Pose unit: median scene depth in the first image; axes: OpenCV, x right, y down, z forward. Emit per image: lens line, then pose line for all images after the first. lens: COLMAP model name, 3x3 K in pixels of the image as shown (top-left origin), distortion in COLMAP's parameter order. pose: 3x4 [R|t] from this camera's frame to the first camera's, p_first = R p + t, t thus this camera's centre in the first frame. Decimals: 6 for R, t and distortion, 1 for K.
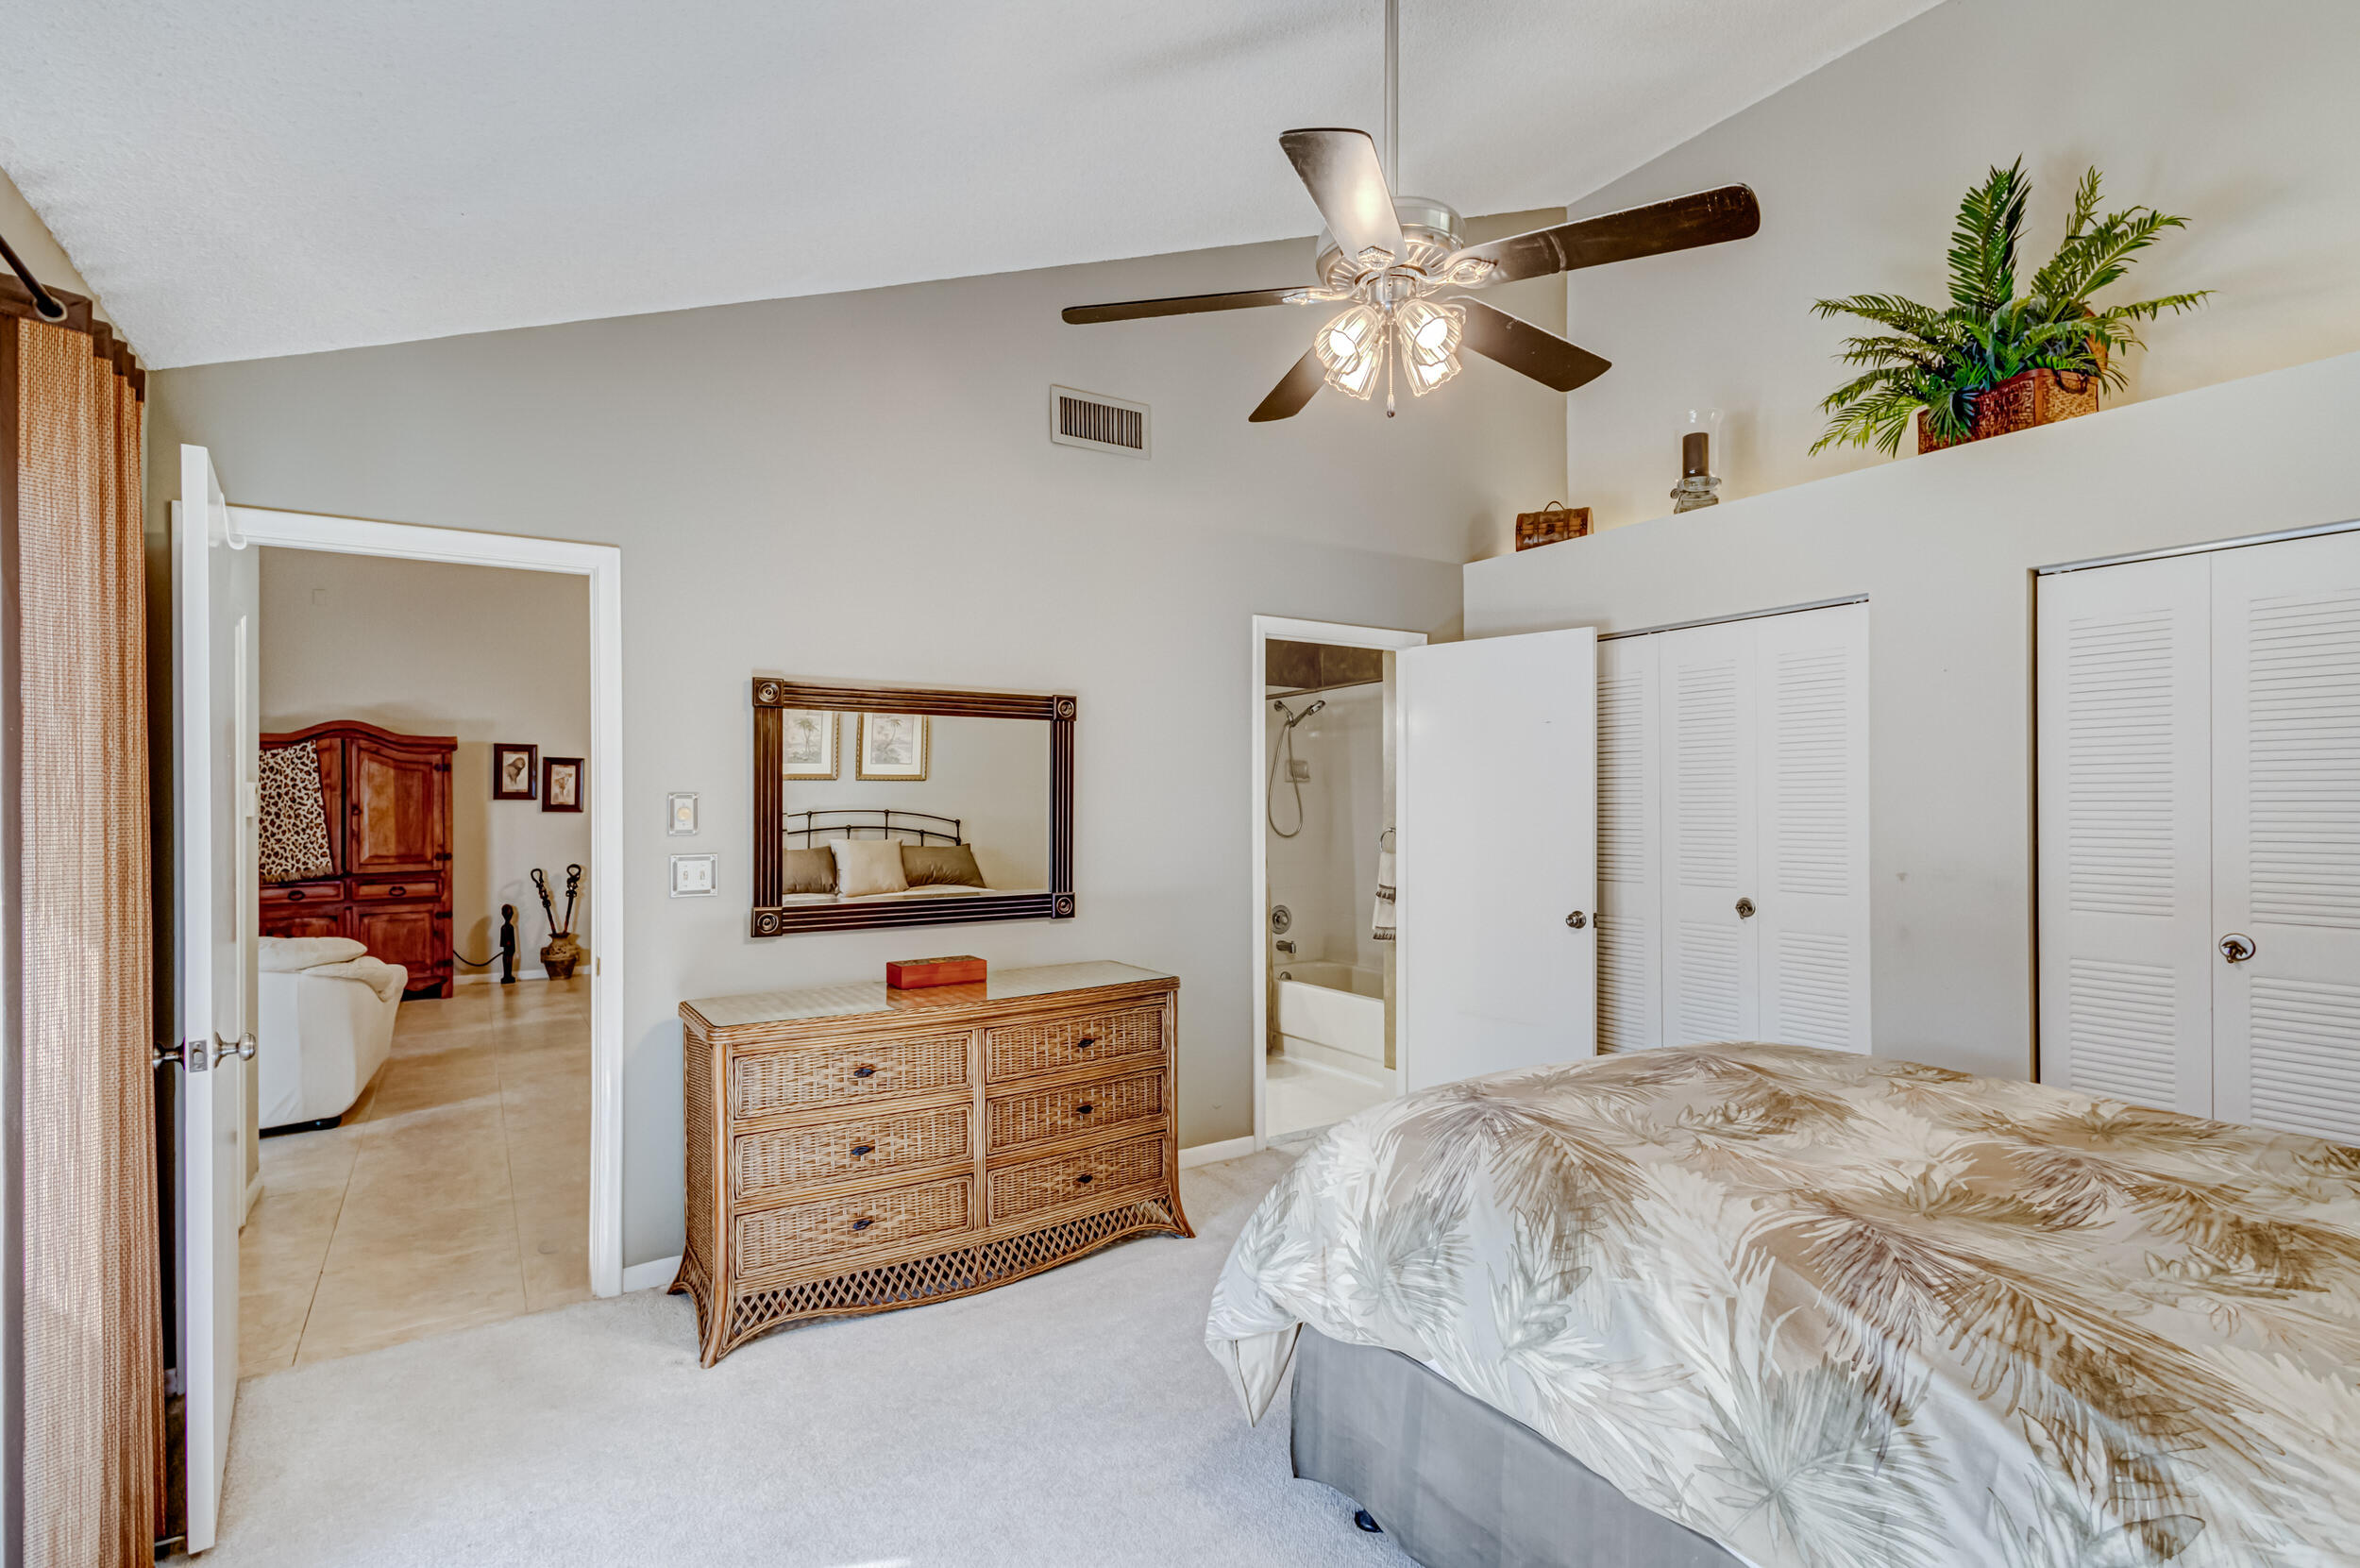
lens RADIAL K [[1103.8, 0, 1166.2], [0, 1103.8, 801.1], [0, 0, 1]] dist [0.012020, -0.000006]
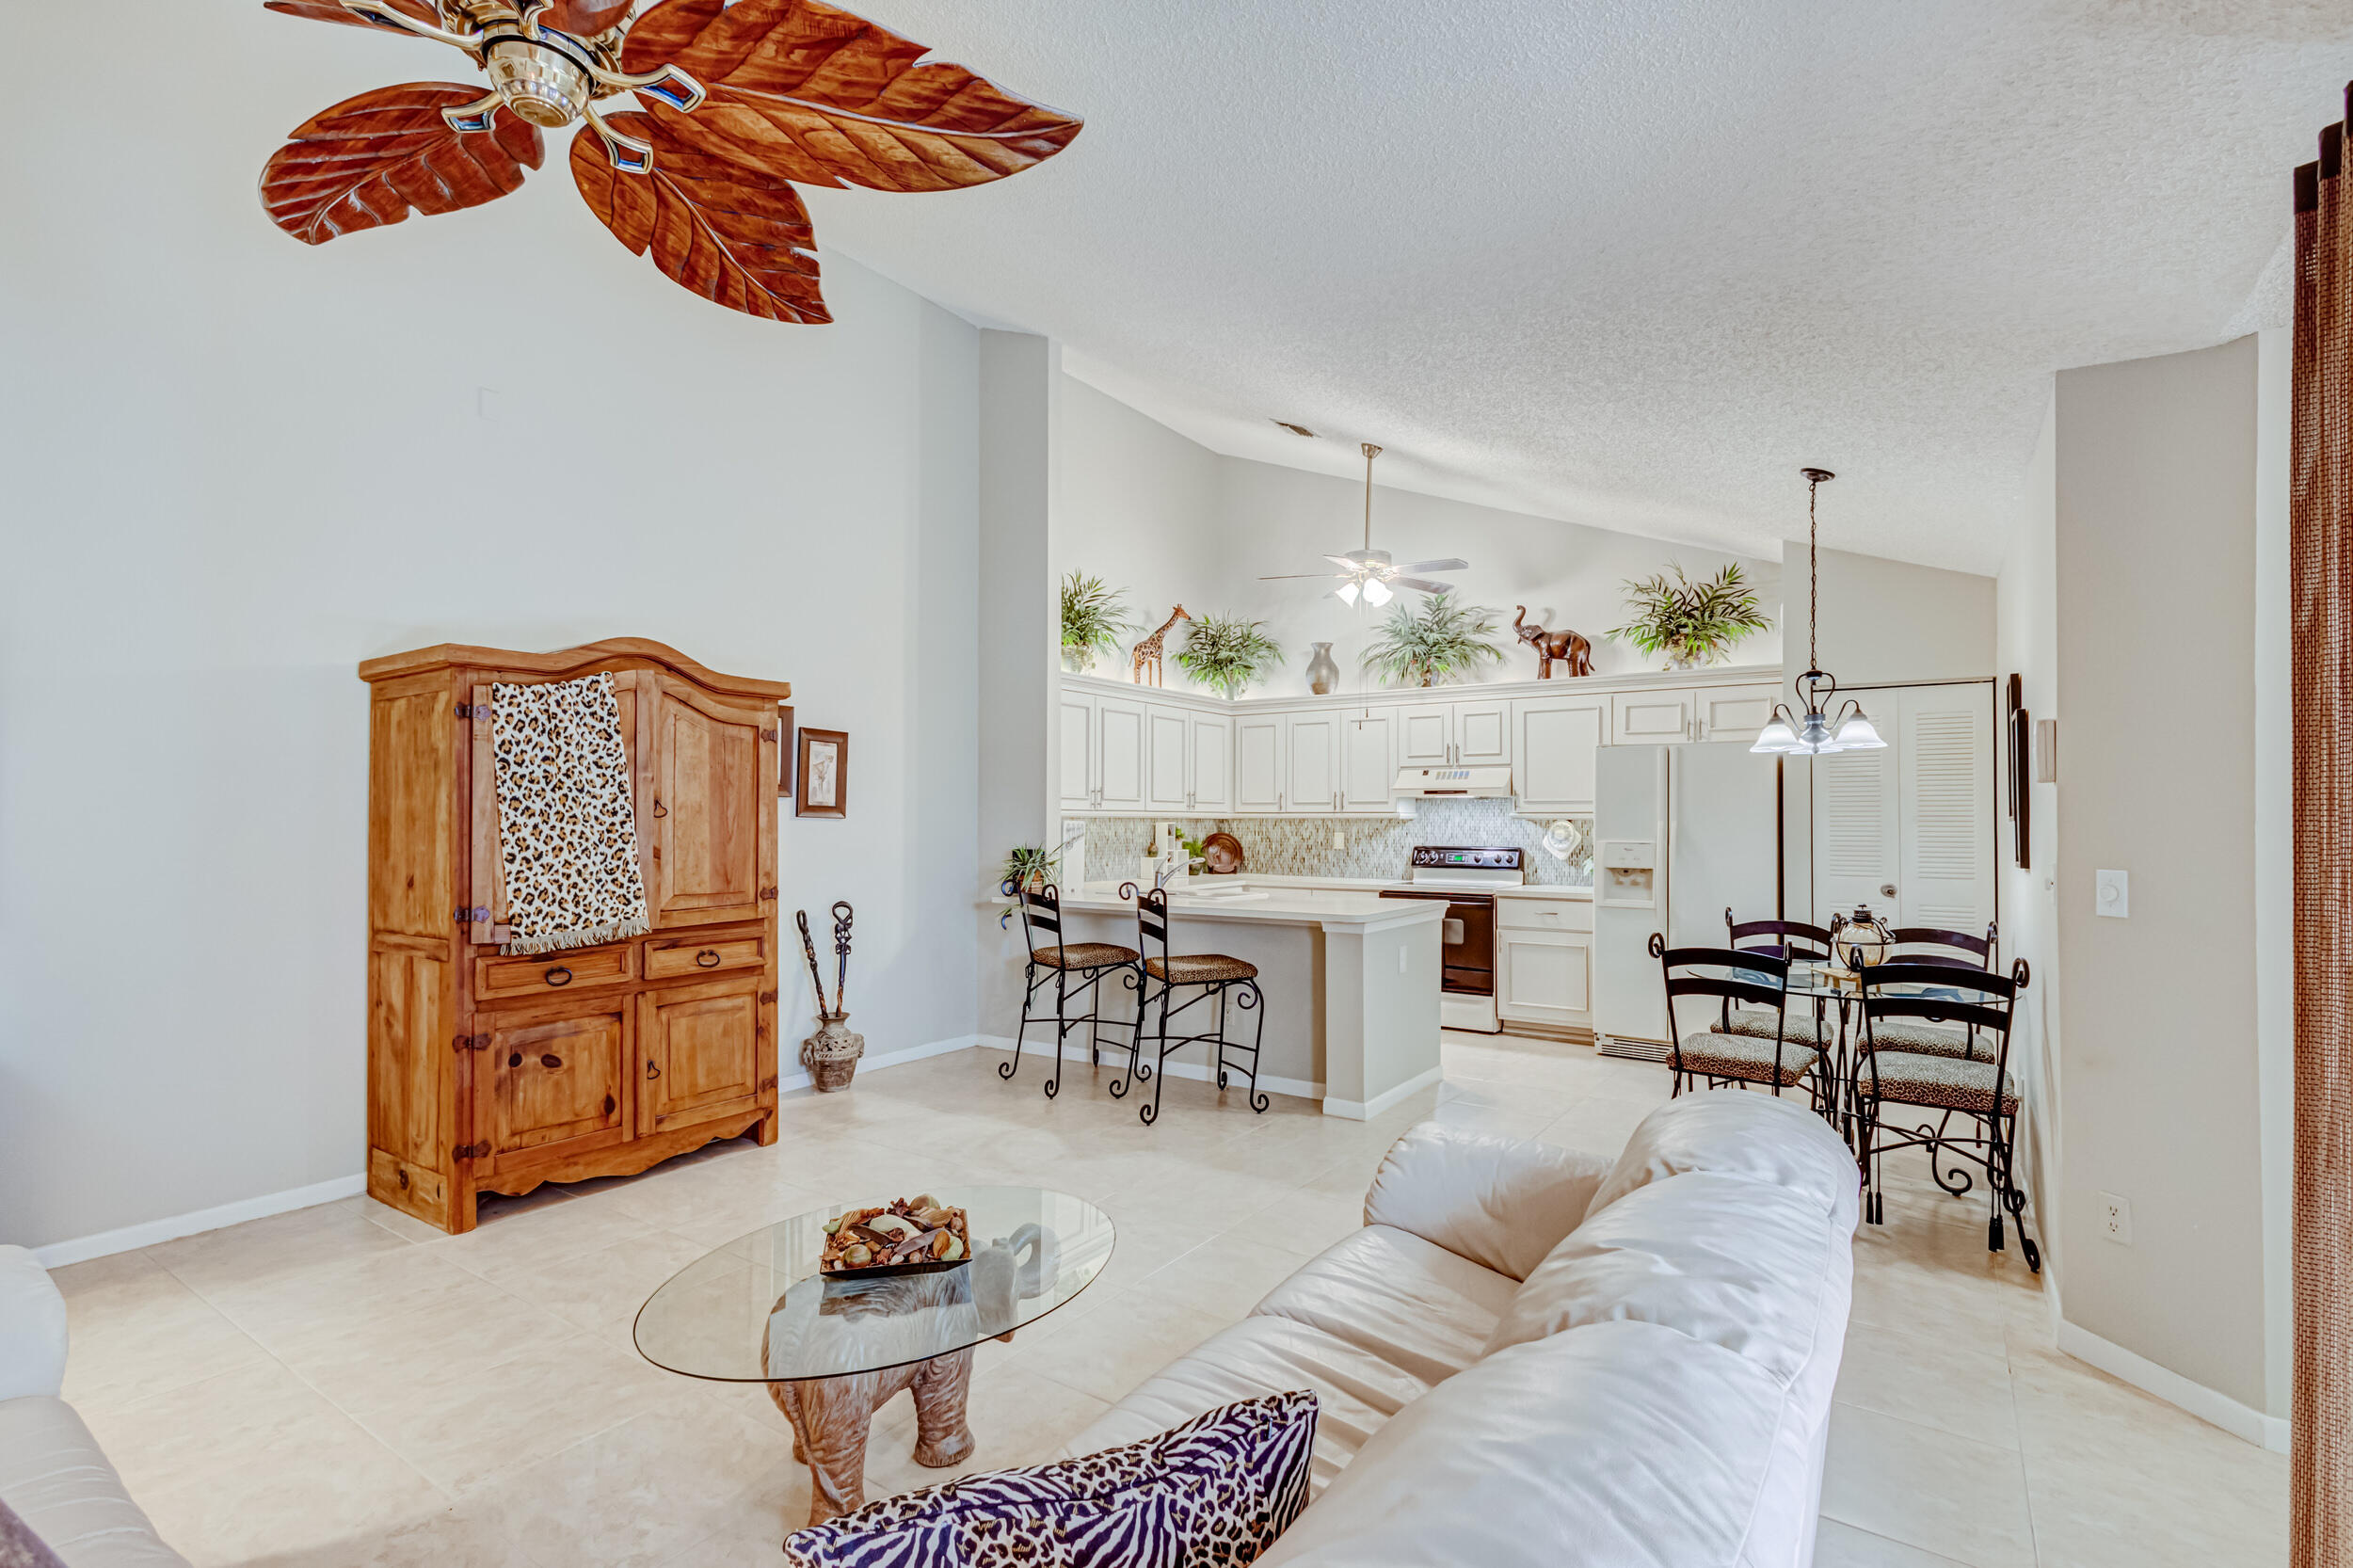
lens RADIAL K [[1100.5, 0, 1168.6], [0, 1100.5, 800.0], [0, 0, 1]] dist [0.012020, -0.000006]
pose [[0.918791, 0.015314, 0.394446, -0.688137], [-0.008620, 0.999787, -0.018736, 0.011381], [-0.394649, 0.013814, 0.918728, 0.404656]]
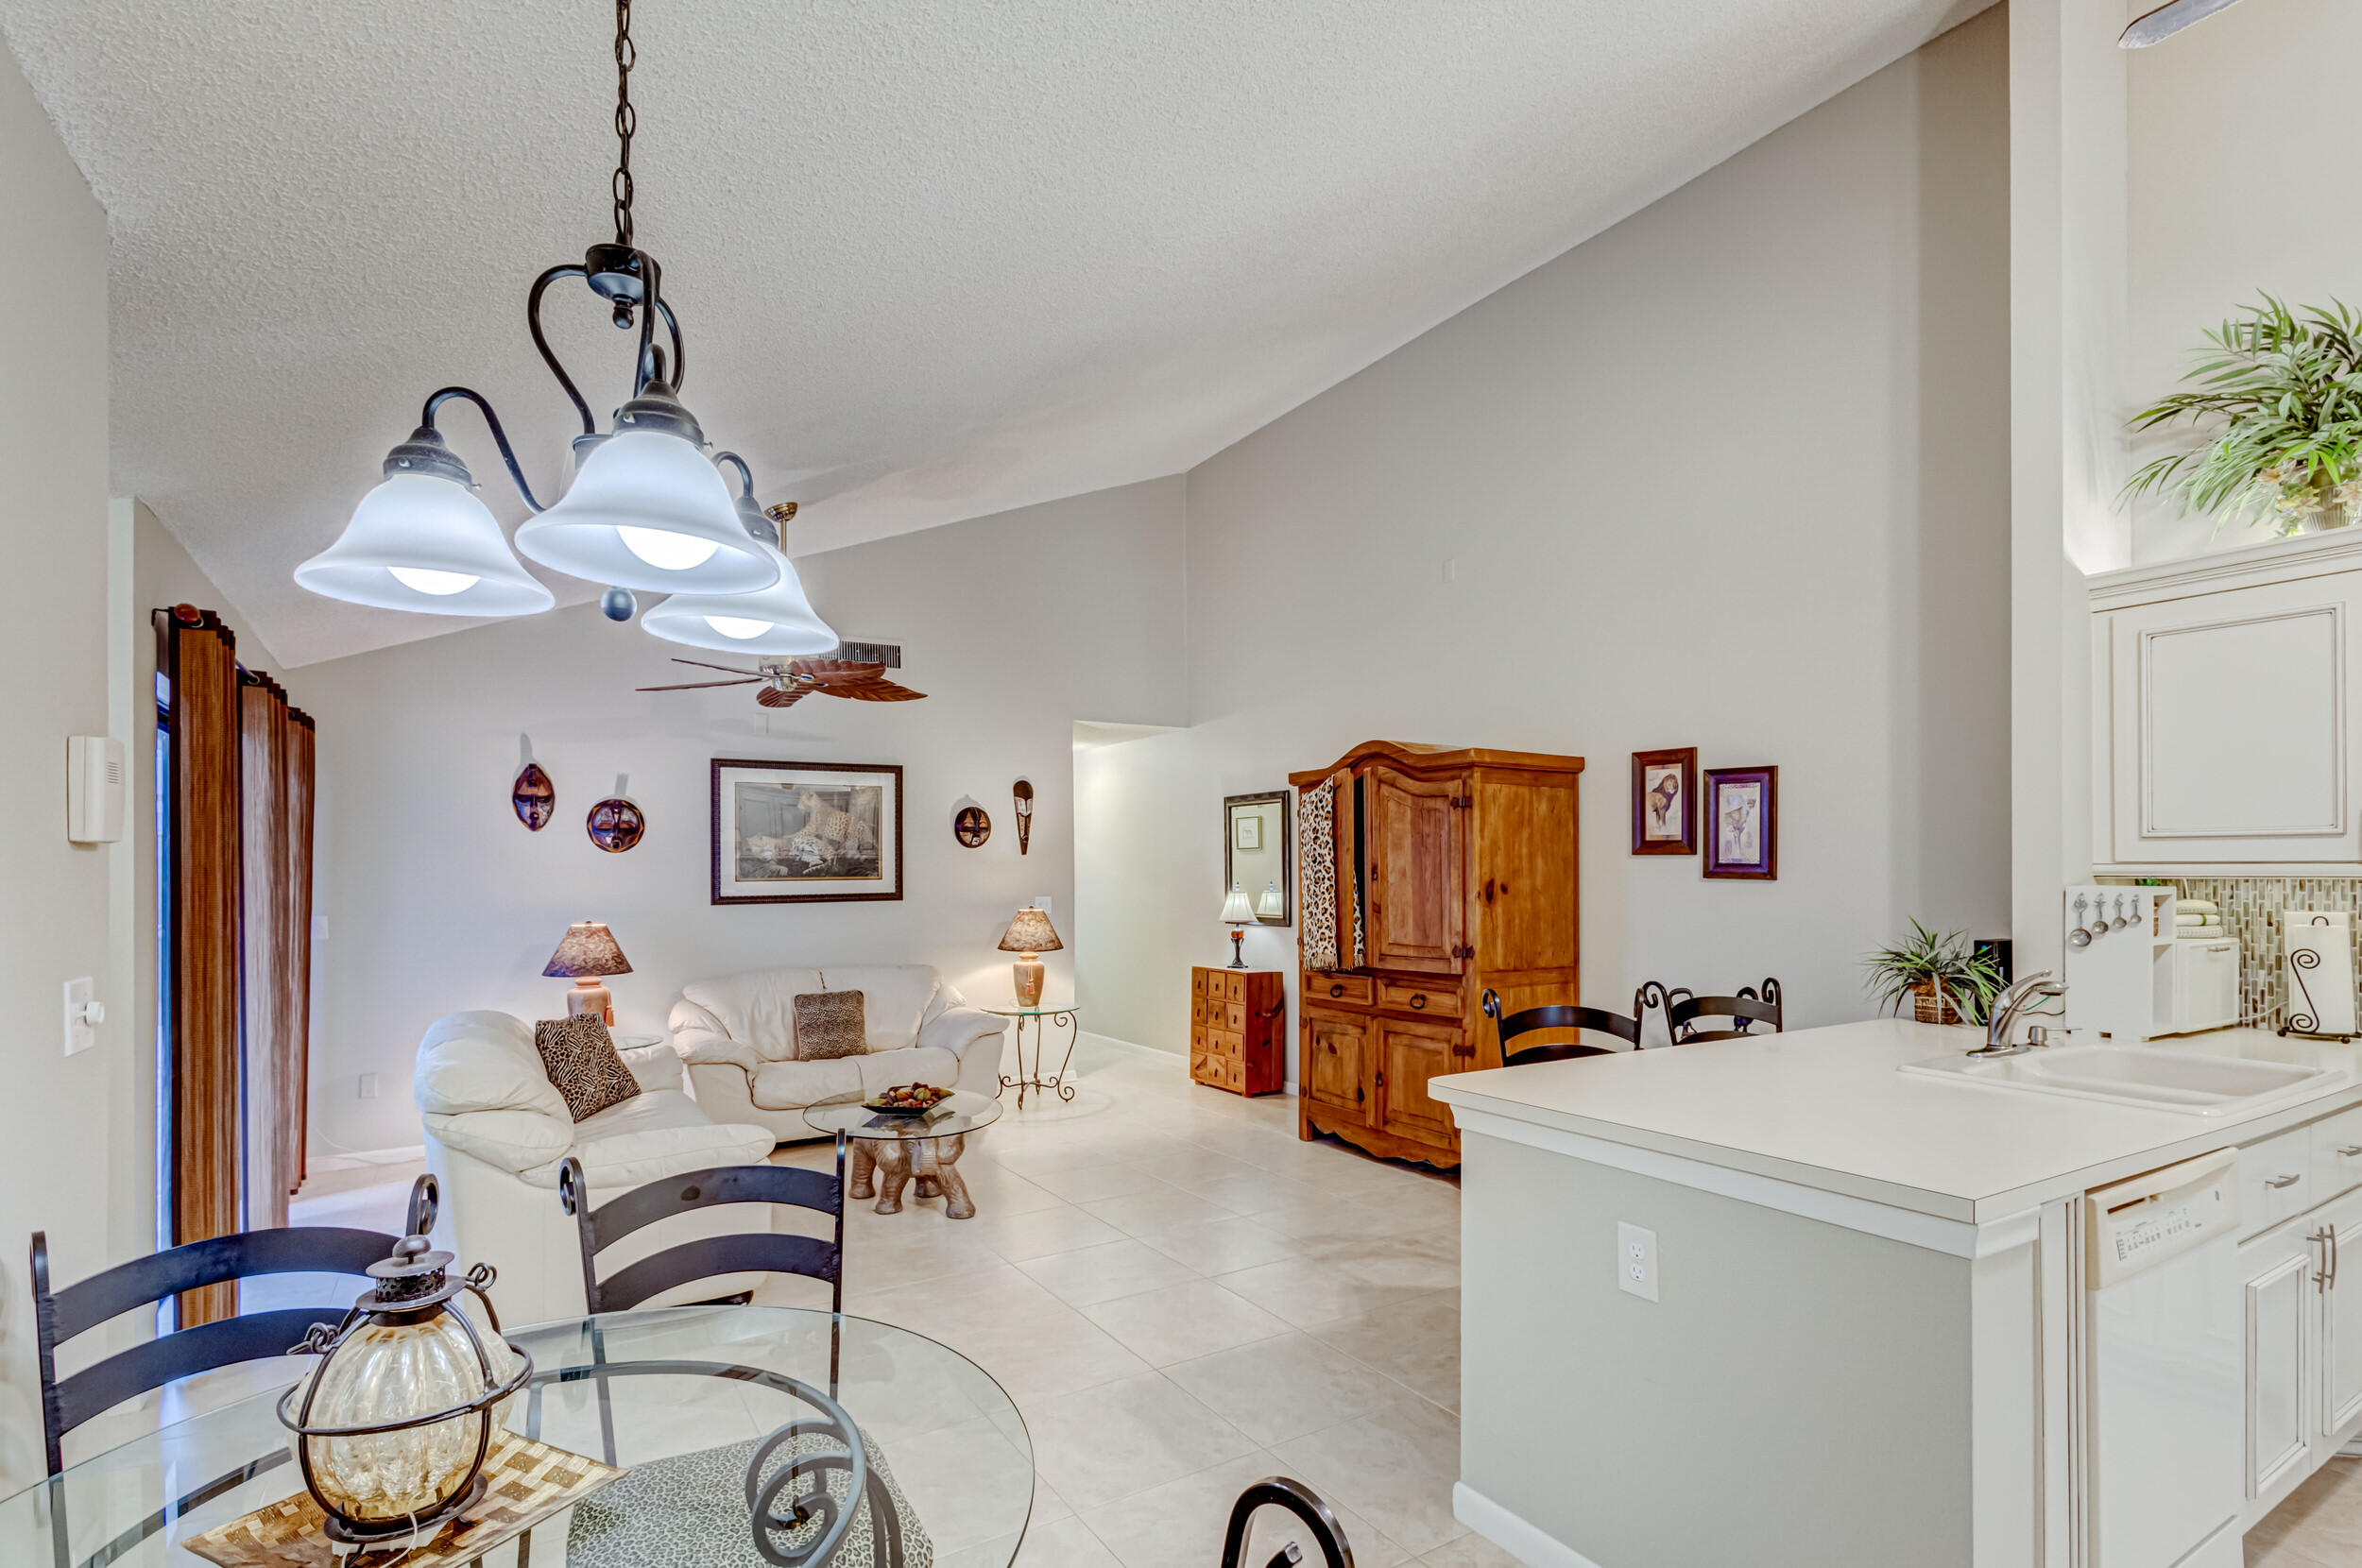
lens RADIAL K [[1104.6, 0, 1163.1], [0, 1104.6, 865.7], [0, 0, 1]] dist [0.012020, -0.000006]
pose [[-0.010682, 0.000561, -0.999943, -0.059222], [0.008437, 0.999964, 0.000470, 0.002006], [0.999907, -0.008431, -0.010686, 0.847801]]
